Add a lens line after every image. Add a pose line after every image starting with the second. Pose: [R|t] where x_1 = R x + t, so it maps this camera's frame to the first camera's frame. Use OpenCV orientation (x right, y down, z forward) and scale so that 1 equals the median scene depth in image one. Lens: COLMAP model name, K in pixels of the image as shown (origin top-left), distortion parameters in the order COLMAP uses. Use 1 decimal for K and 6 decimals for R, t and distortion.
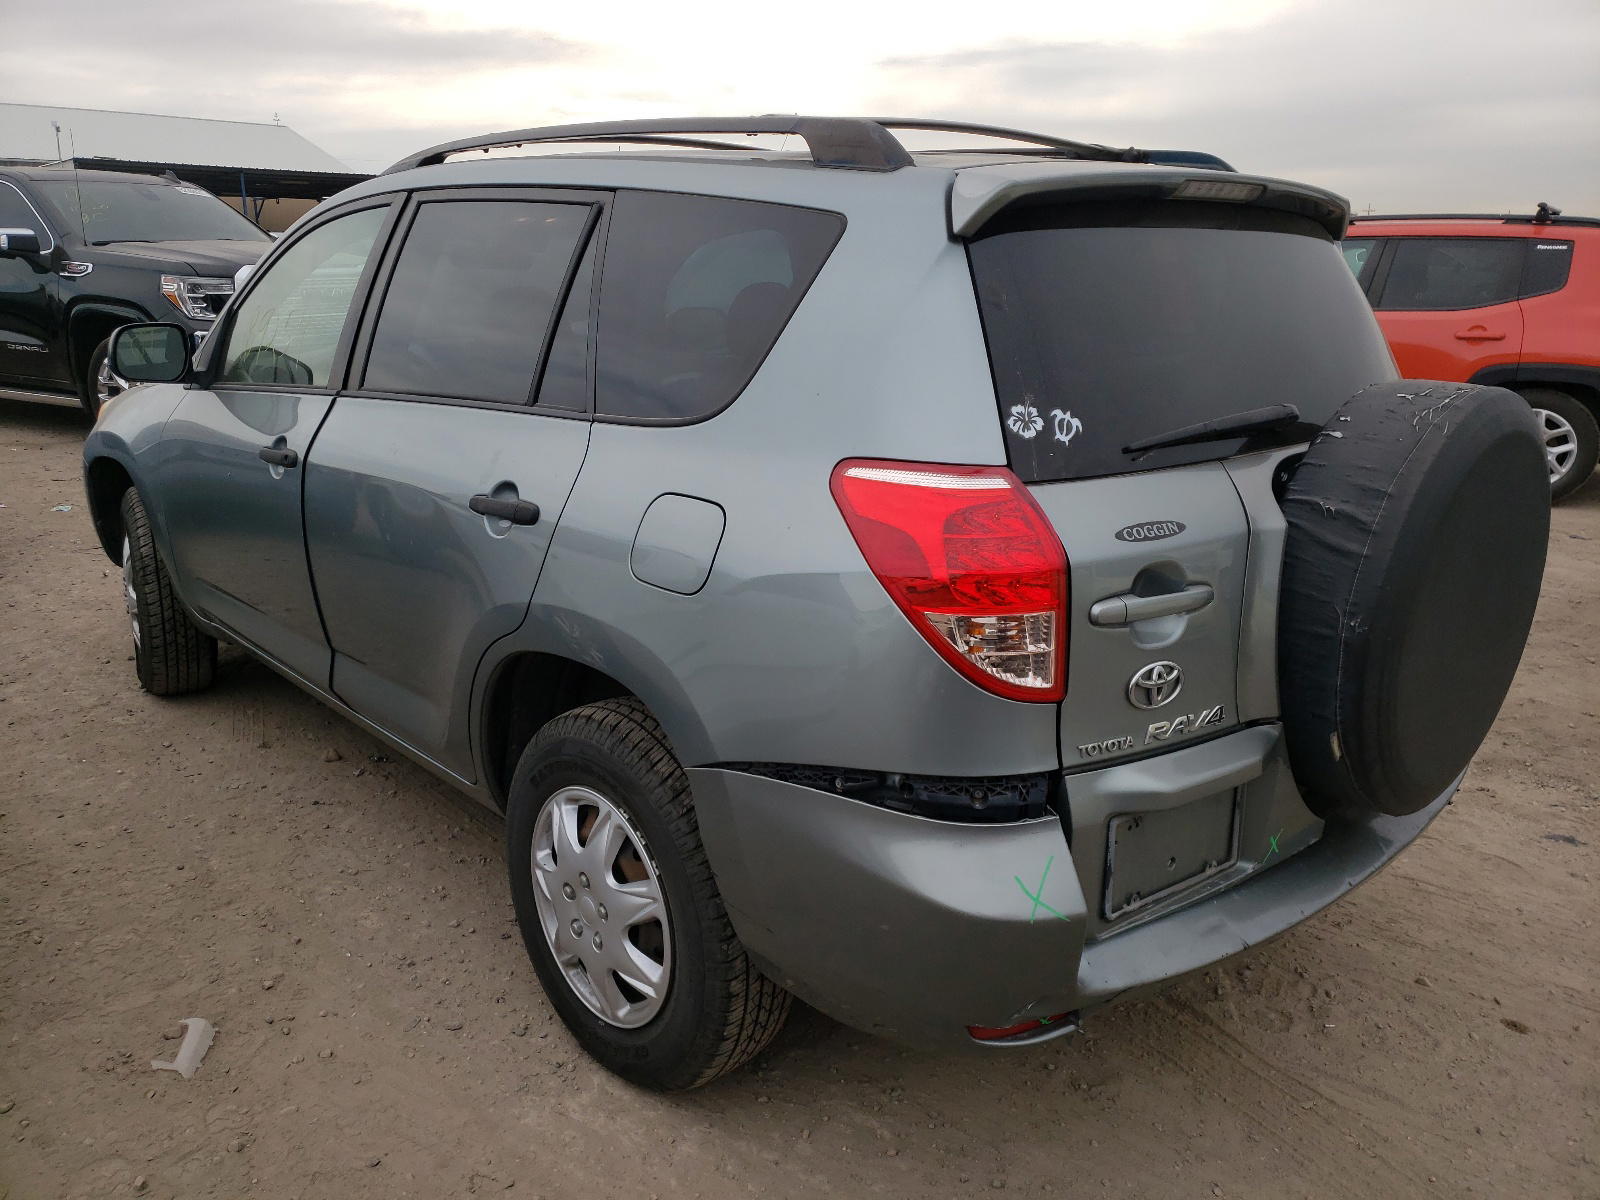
lens RADIAL K [[1225.7, 0, 800.0], [0, 1225.7, 600.0], [0, 0, 1]] dist [0.020744, 0.006146]
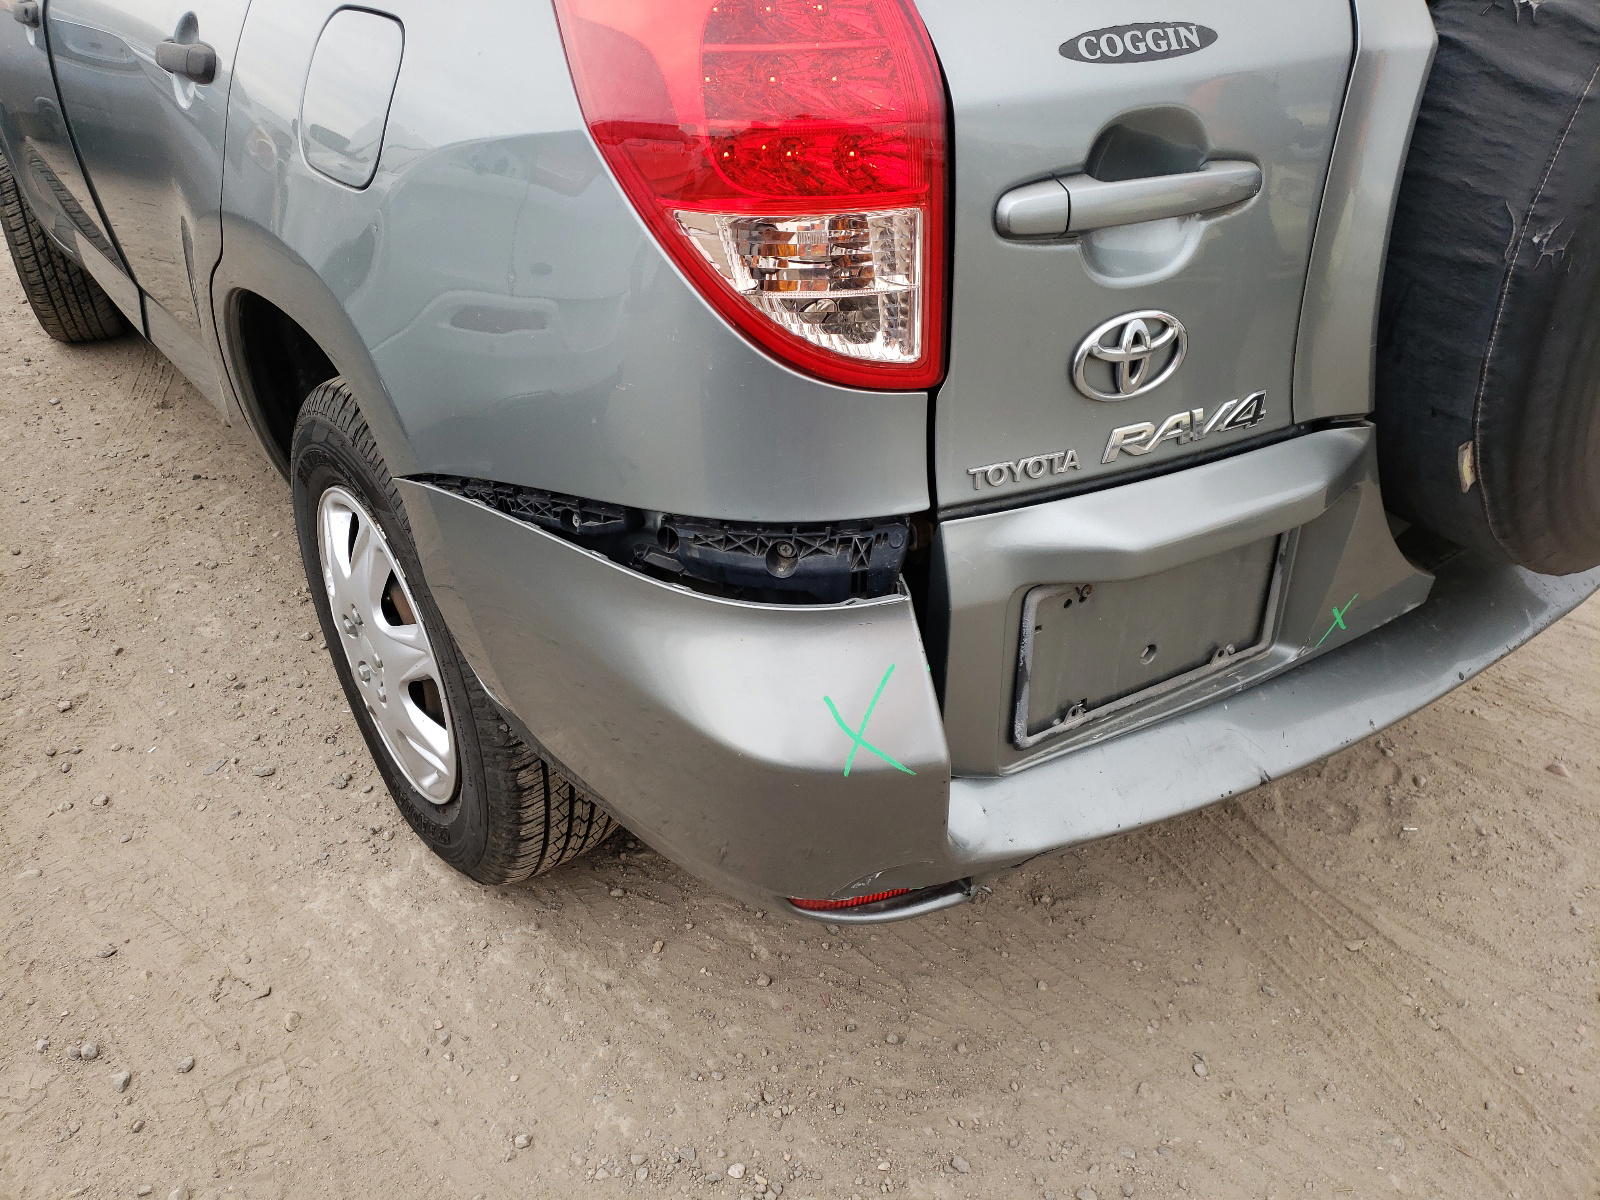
lens RADIAL K [[1212.8, 0, 800.0], [0, 1212.8, 600.0], [0, 0, 1]] dist [0.014314, 0.001801]
pose [[0.993279, 0.035326, -0.110221, 0.173008], [-0.003170, 0.960230, 0.279192, 0.019452], [0.115700, -0.276966, 0.953888, 0.367231]]
